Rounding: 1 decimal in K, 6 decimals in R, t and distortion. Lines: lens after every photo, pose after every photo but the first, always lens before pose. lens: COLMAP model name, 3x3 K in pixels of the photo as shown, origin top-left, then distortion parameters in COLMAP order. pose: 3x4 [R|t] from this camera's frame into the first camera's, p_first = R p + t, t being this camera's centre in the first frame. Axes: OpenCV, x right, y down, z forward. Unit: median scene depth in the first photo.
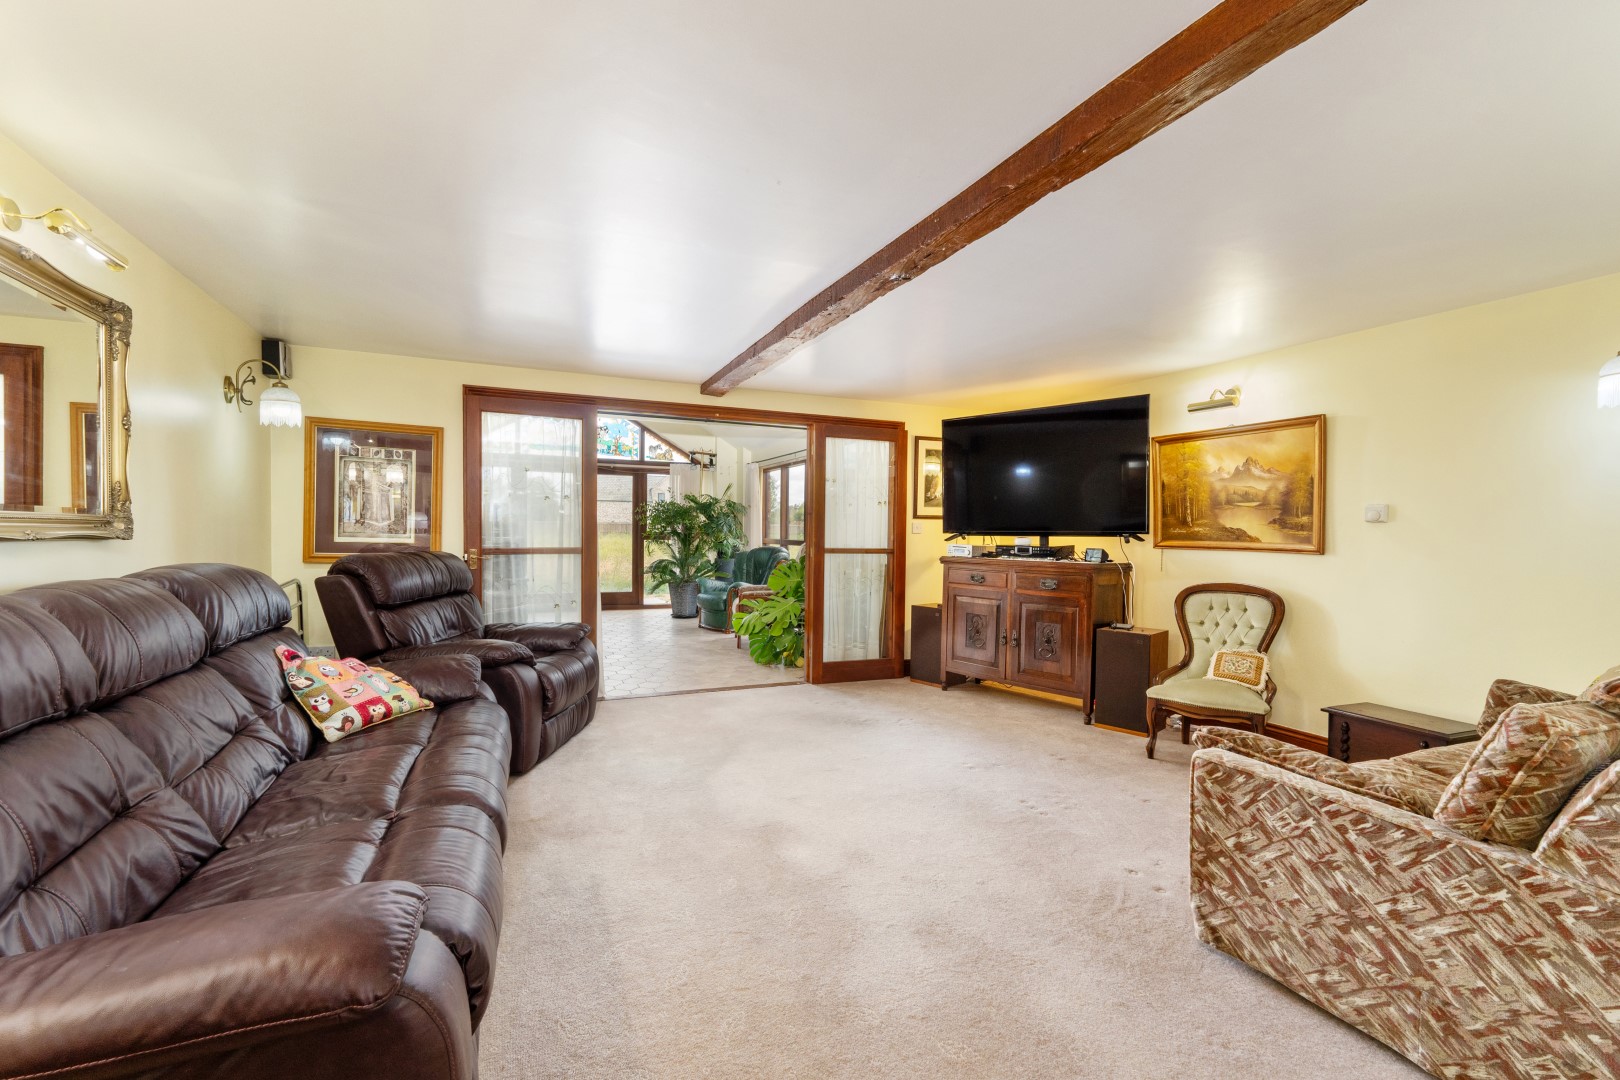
lens RADIAL K [[703.9, 0, 827.5], [0, 703.9, 547.3], [0, 0, 1]] dist [-0.004954, -0.000826]
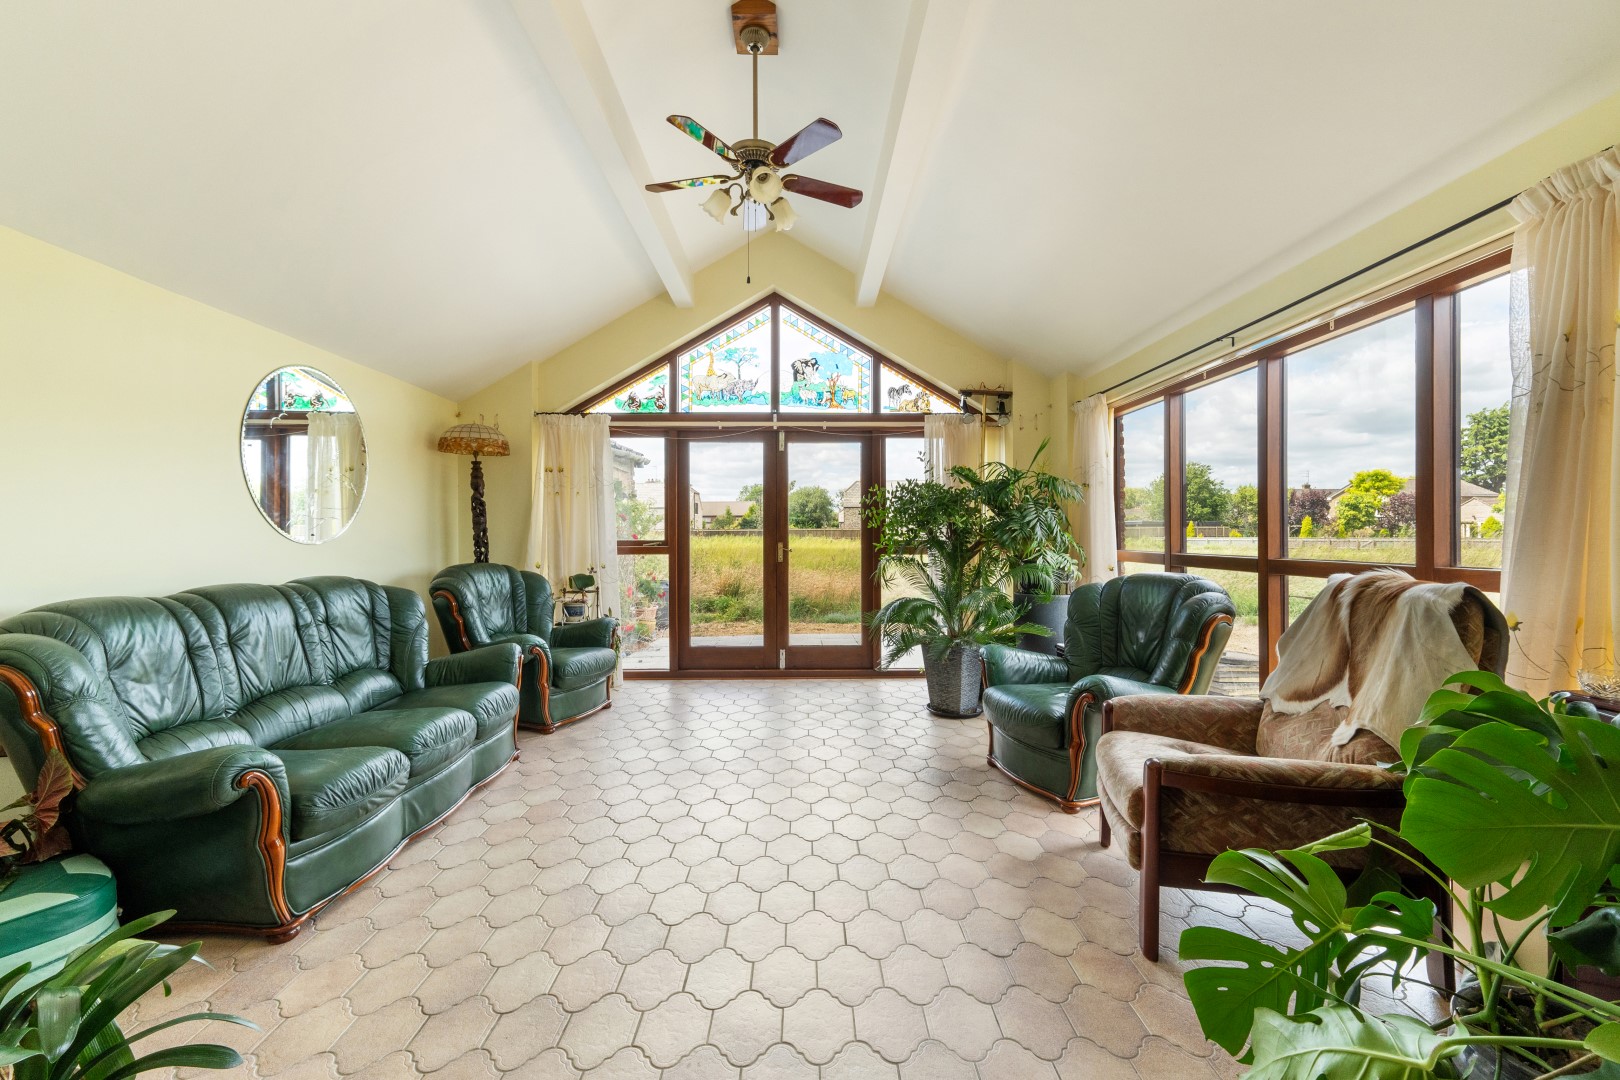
lens RADIAL K [[703.9, 0, 818.3], [0, 703.9, 540.2], [0, 0, 1]] dist [-0.004954, -0.000826]
pose [[0.924618, -0.014759, -0.380611, -0.095841], [0.006392, 0.999710, -0.023239, -0.010267], [0.380843, 0.019055, 0.924443, 0.475961]]
